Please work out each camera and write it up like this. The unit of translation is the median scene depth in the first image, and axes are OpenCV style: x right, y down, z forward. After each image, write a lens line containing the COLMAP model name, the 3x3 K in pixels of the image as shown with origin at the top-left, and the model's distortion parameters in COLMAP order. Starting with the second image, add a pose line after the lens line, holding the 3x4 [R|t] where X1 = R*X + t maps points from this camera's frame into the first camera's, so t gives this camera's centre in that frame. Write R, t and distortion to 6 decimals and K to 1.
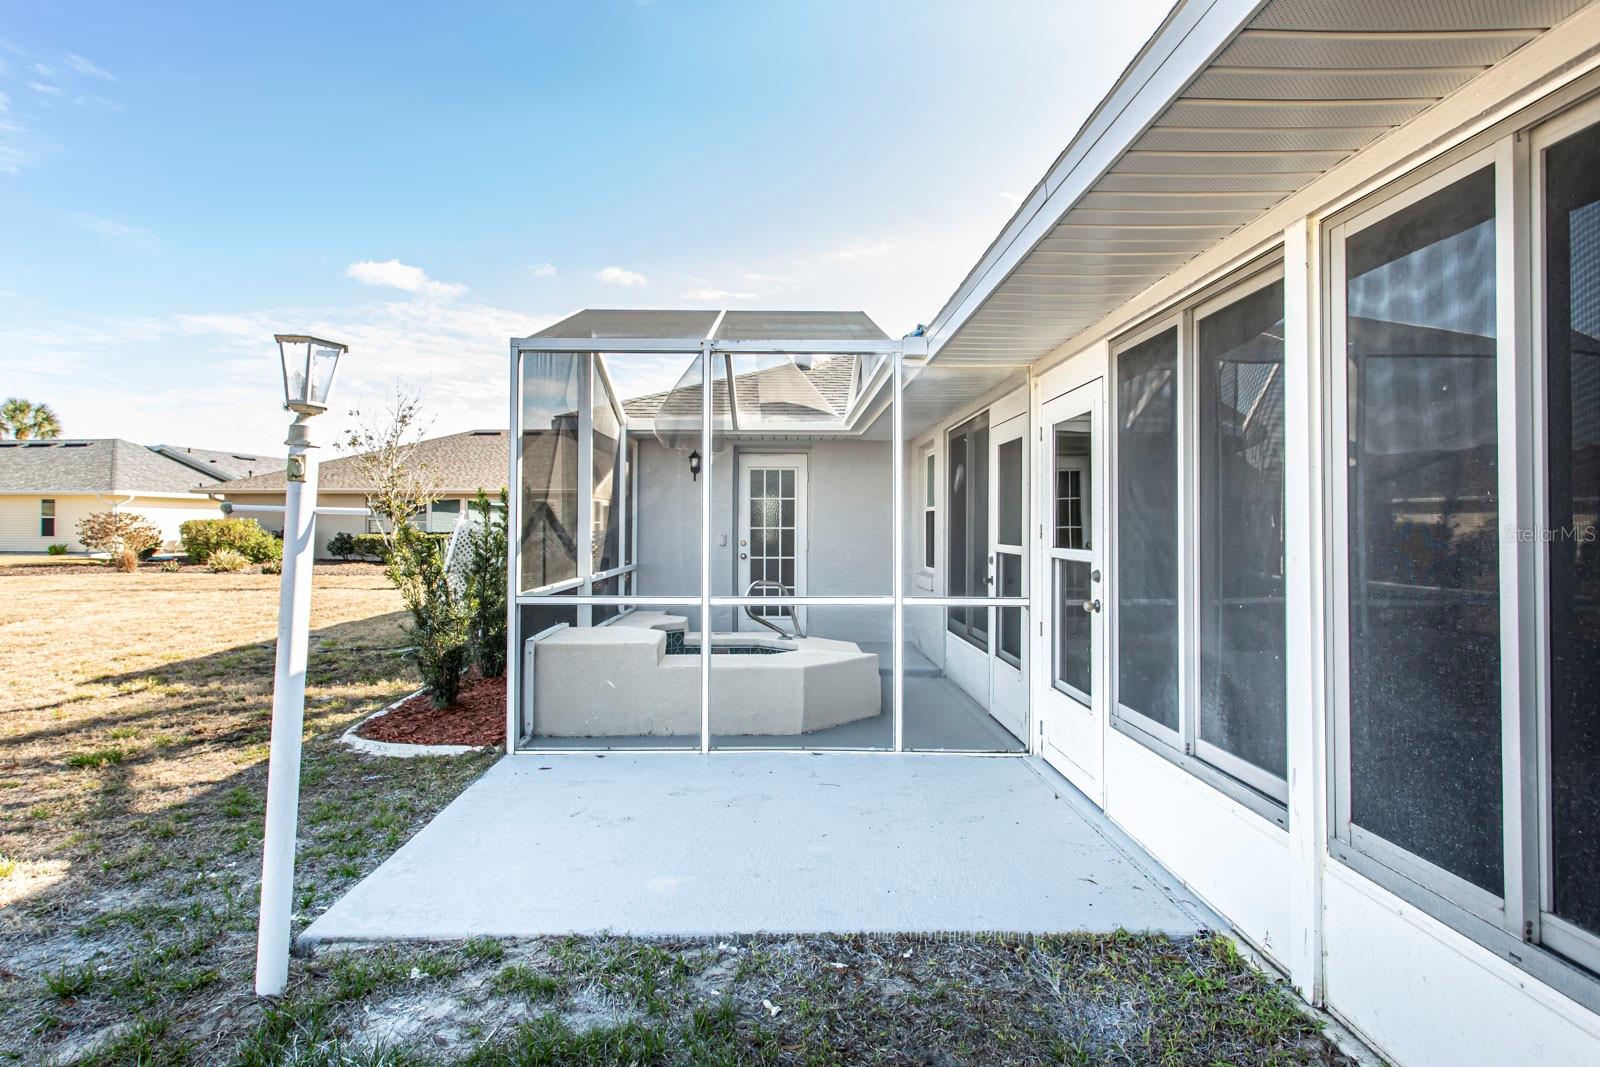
lens RADIAL K [[827.0, 0, 782.2], [0, 827.0, 512.3], [0, 0, 1]] dist [-0.001353, 0.000010]
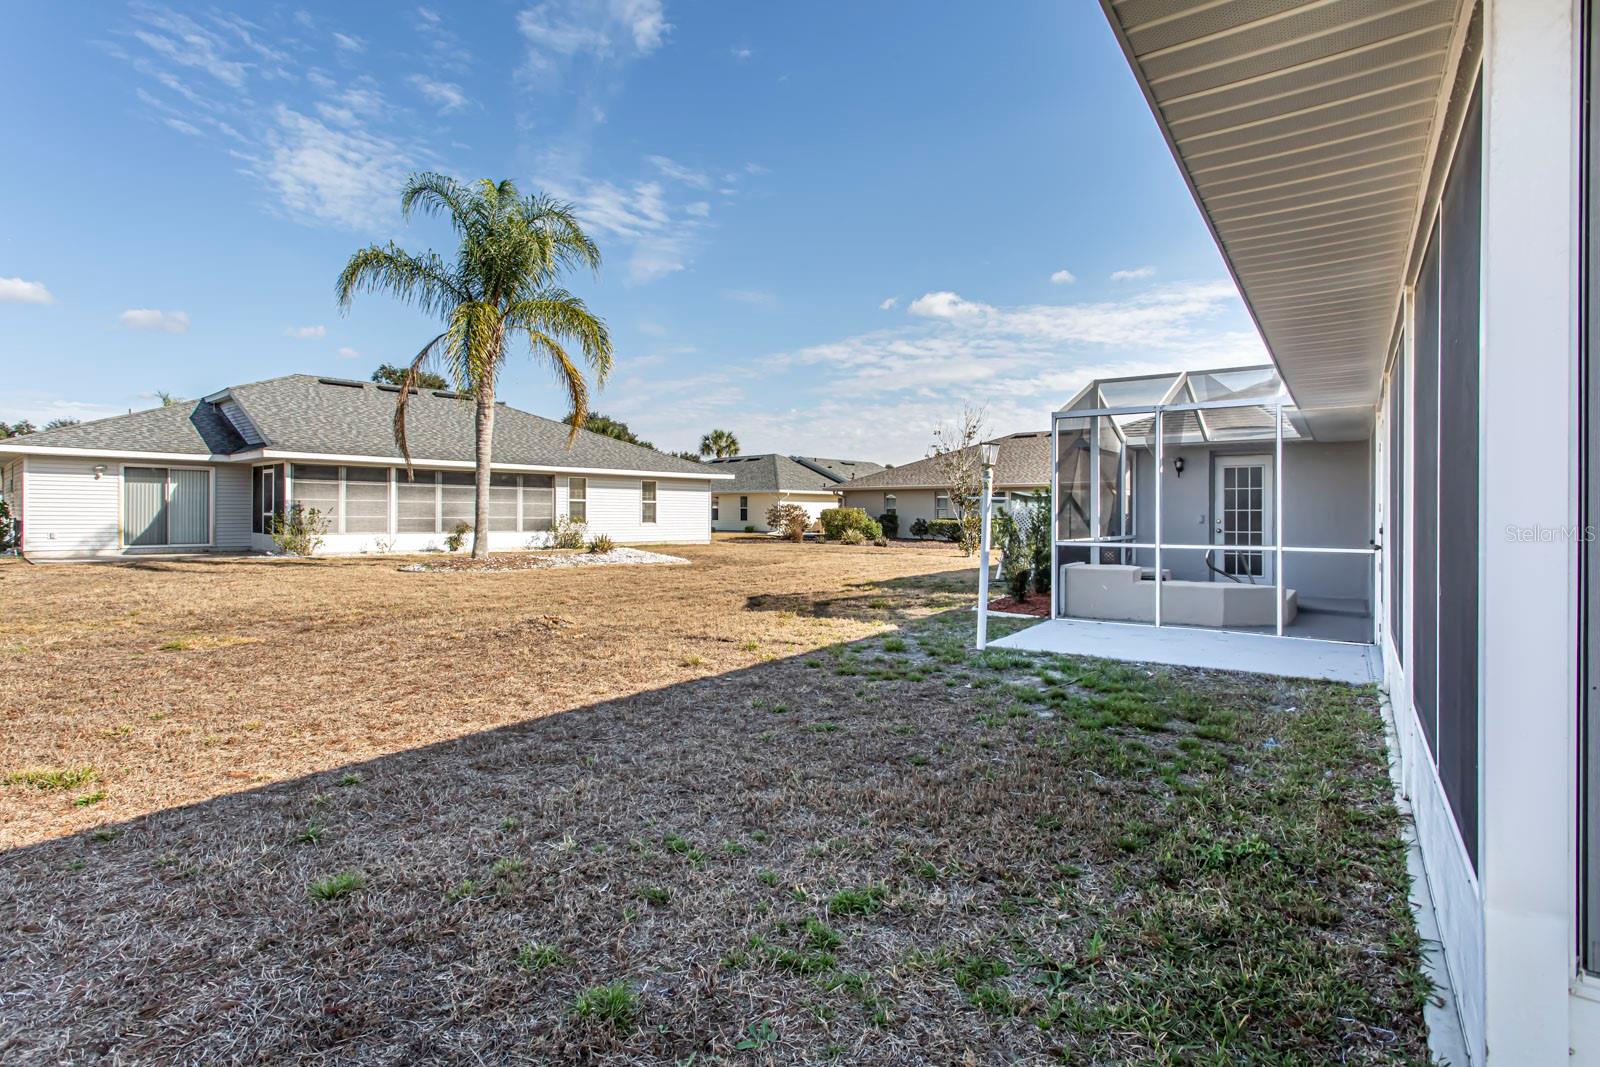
lens RADIAL K [[788.0, 0, 795.1], [0, 788.0, 519.7], [0, 0, 1]] dist [-0.002260, 0.000873]
pose [[0.812525, 0.003683, -0.582914, 0.145516], [0.008848, 0.999787, 0.018650, 0.004142], [0.582859, -0.020311, 0.812319, -0.482181]]
